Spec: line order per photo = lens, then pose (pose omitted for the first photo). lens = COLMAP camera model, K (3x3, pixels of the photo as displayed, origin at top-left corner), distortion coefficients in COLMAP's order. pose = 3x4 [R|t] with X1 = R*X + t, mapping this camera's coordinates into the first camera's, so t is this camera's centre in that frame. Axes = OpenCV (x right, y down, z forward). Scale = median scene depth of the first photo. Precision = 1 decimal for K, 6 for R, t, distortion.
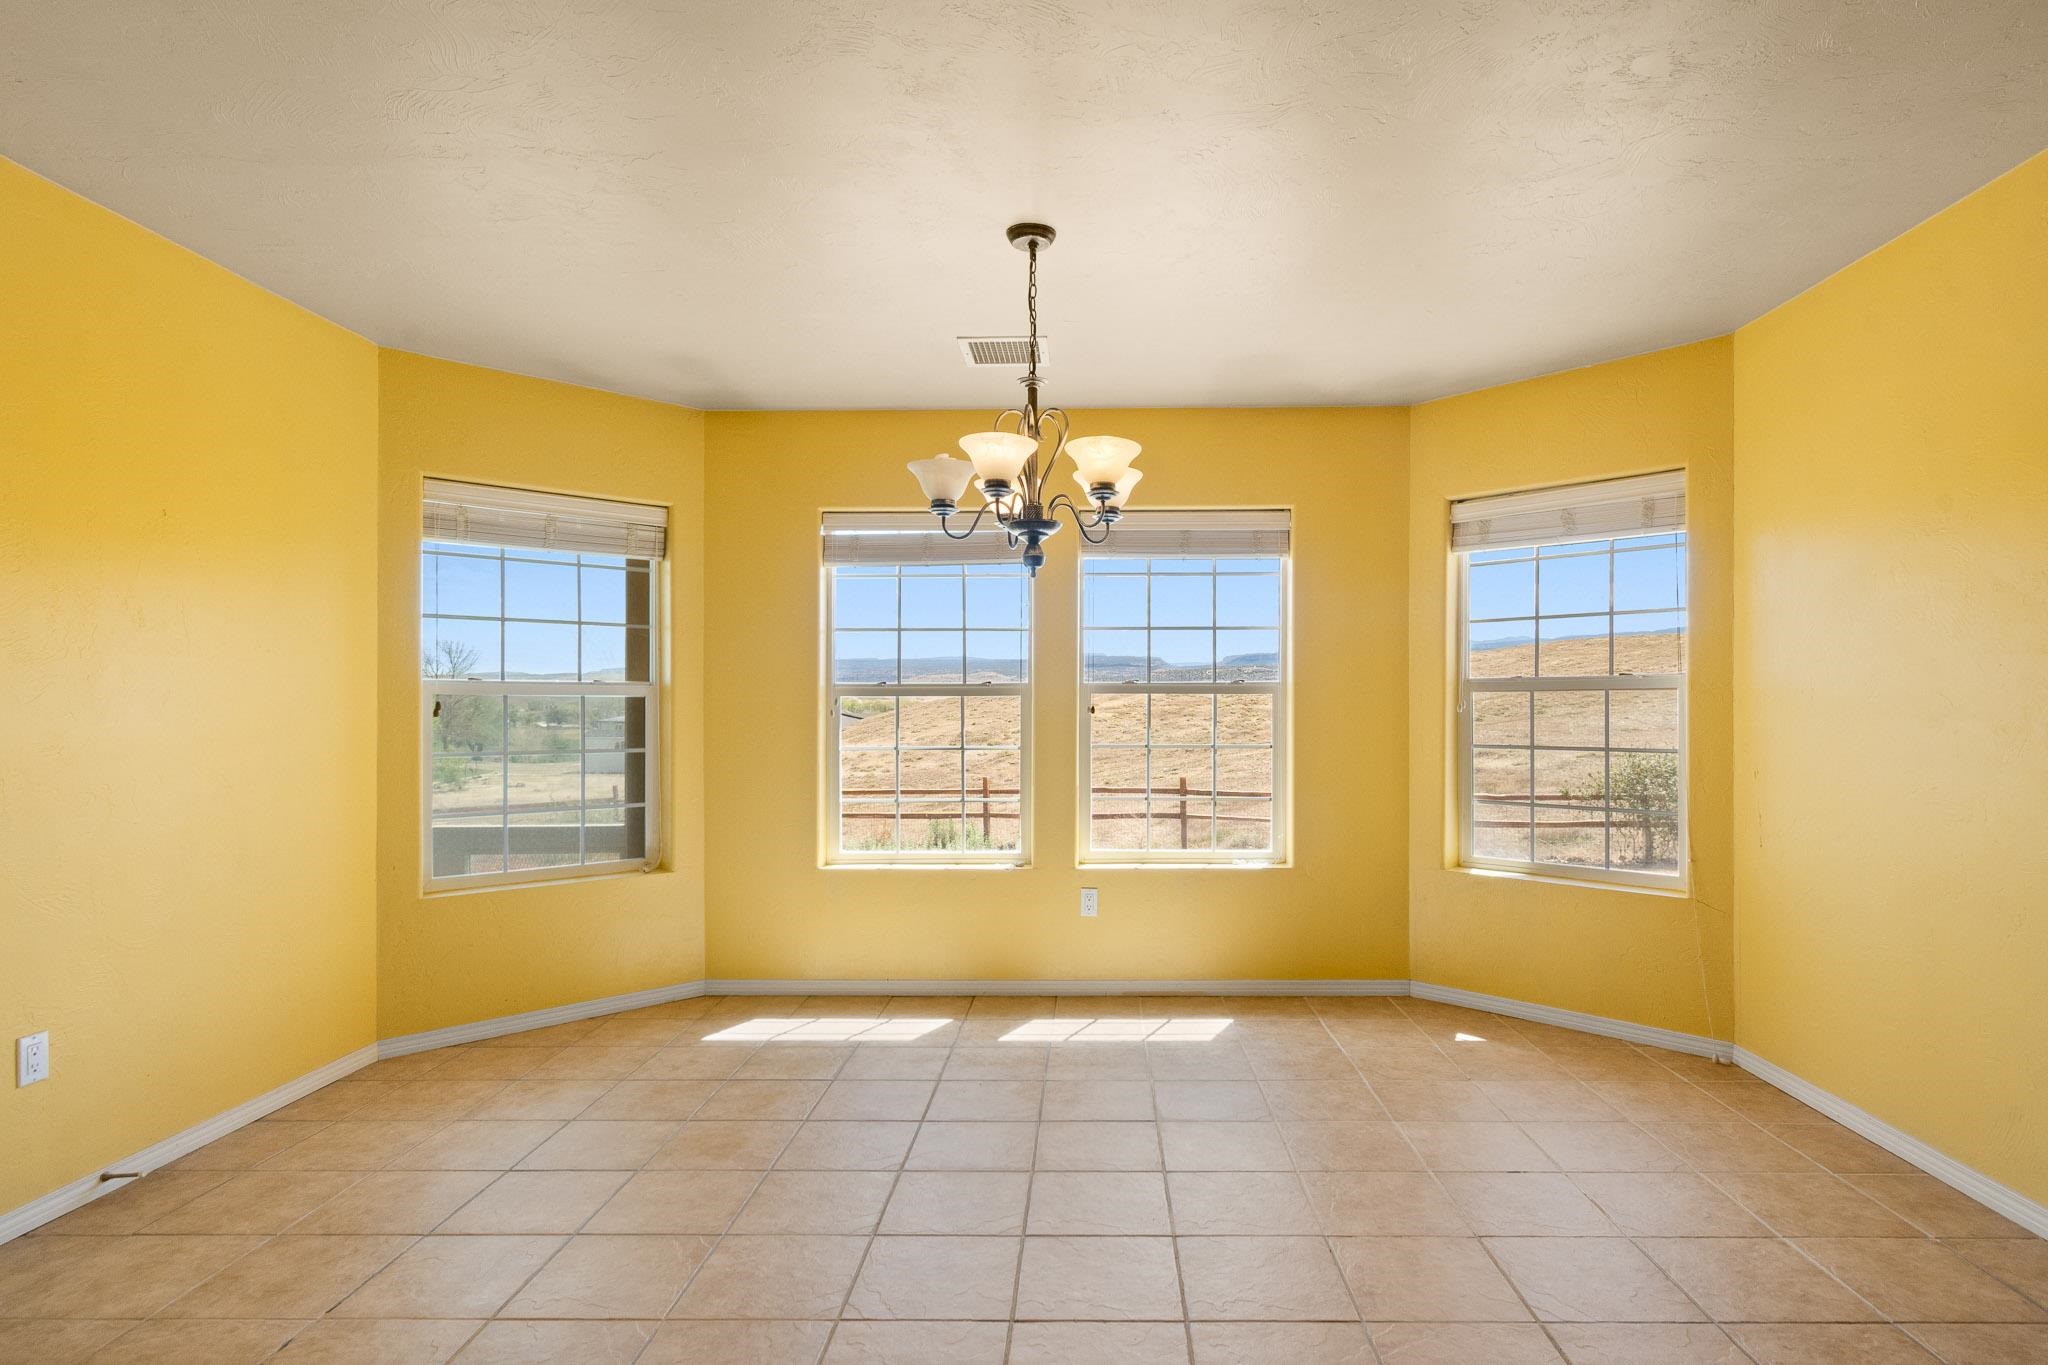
lens RADIAL K [[1035.3, 0, 1033.0], [0, 1035.3, 692.2], [0, 0, 1]] dist [-0.003620, -0.001925]
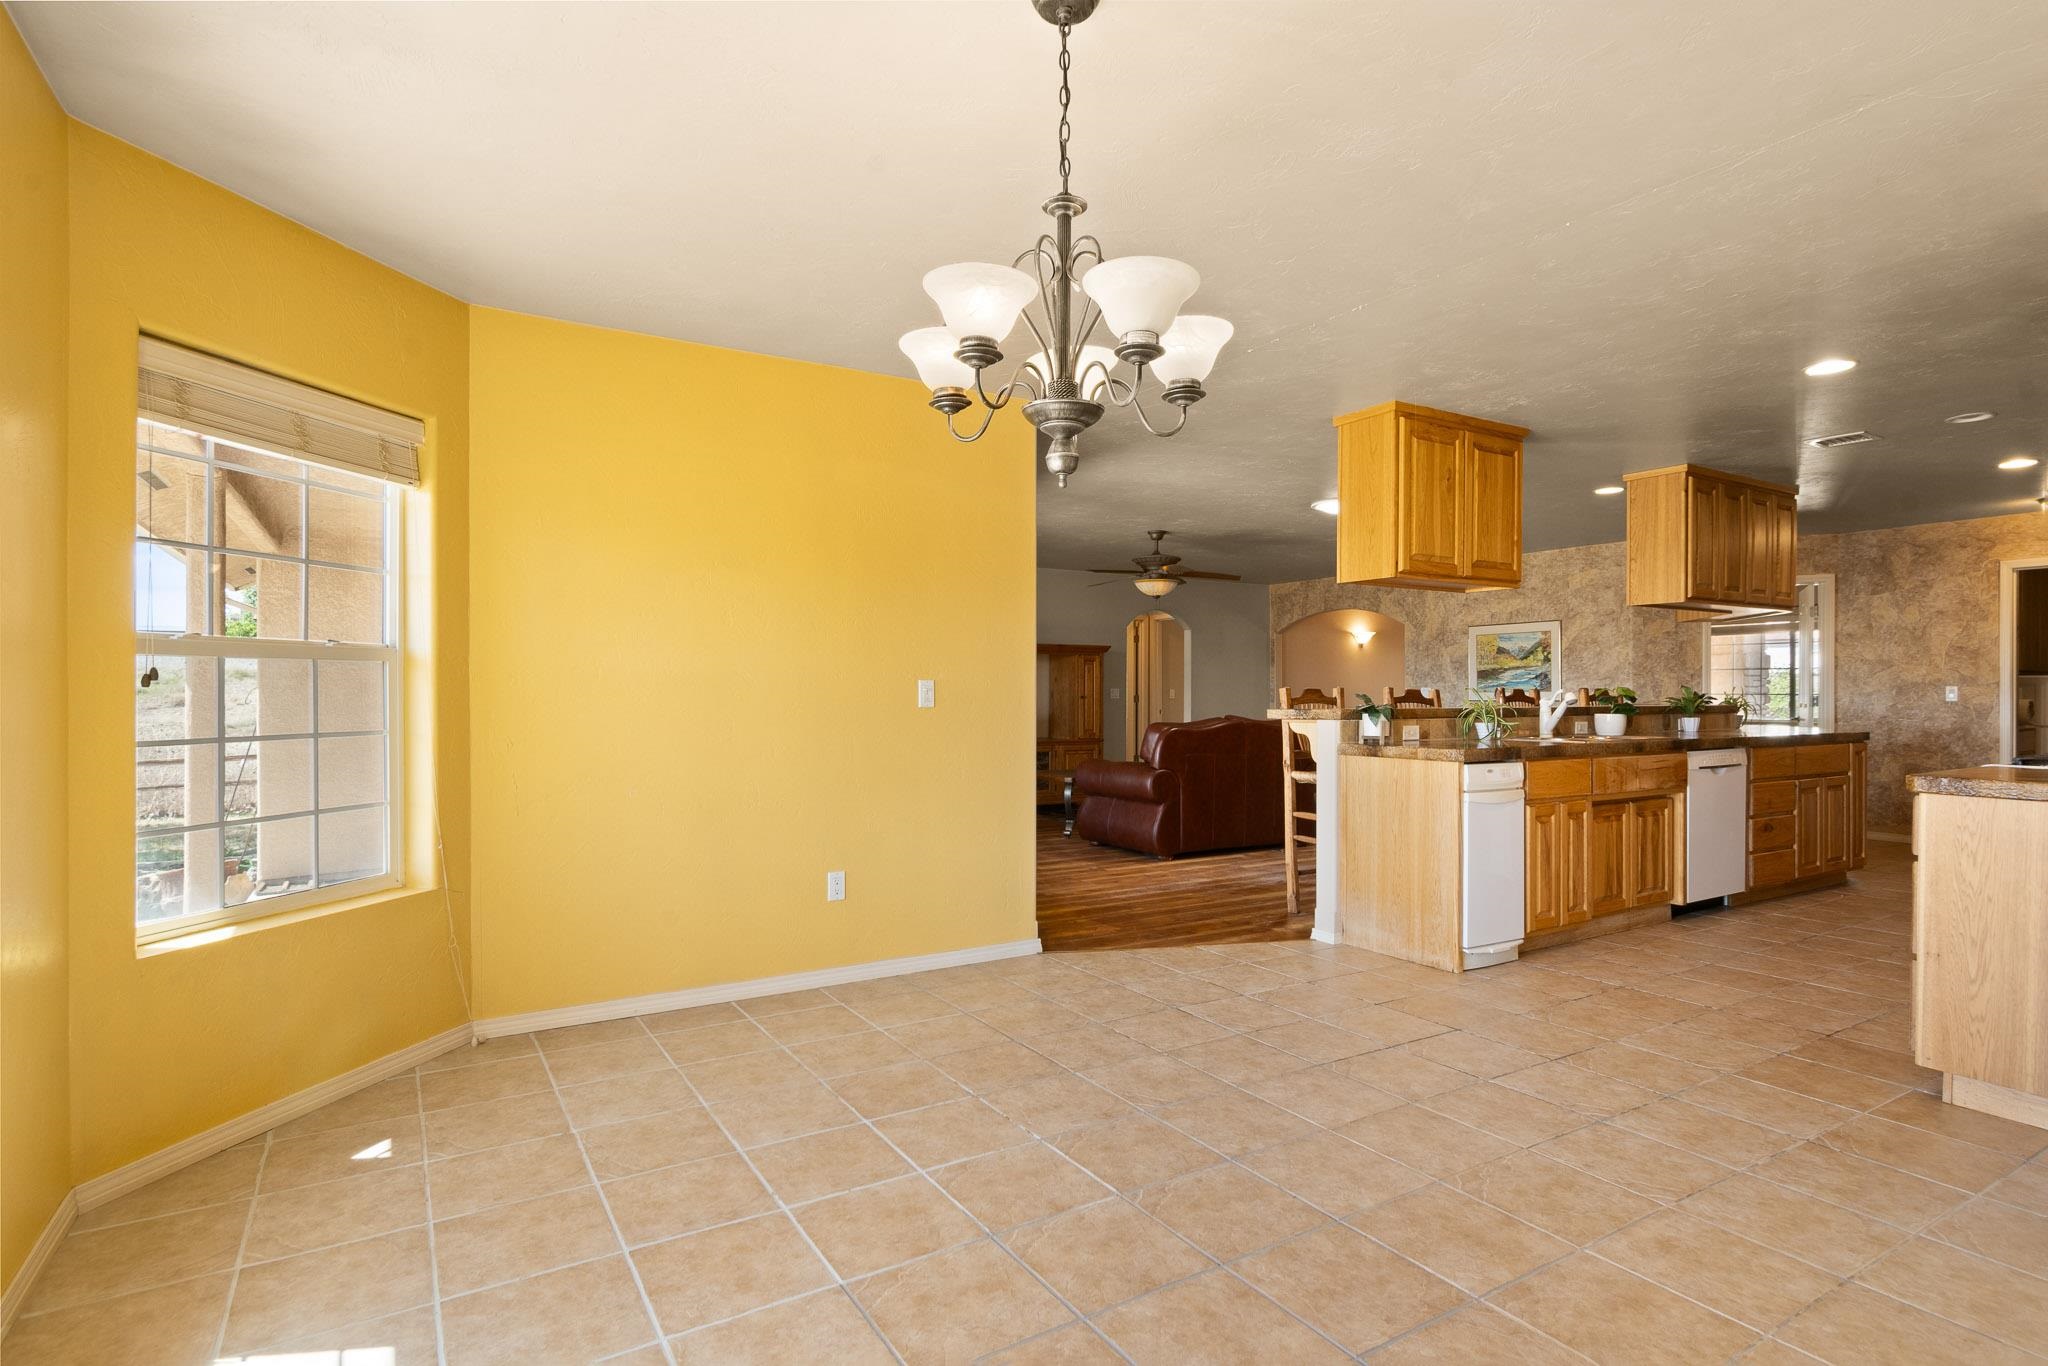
lens RADIAL K [[1035.3, 0, 1019.5], [0, 1035.3, 692.9], [0, 0, 1]] dist [-0.003620, -0.001925]
pose [[-0.555316, 0.001379, 0.831639, -0.408608], [-0.009683, 0.999920, -0.008124, 0.025251], [-0.831583, -0.012564, -0.555258, 1.034144]]
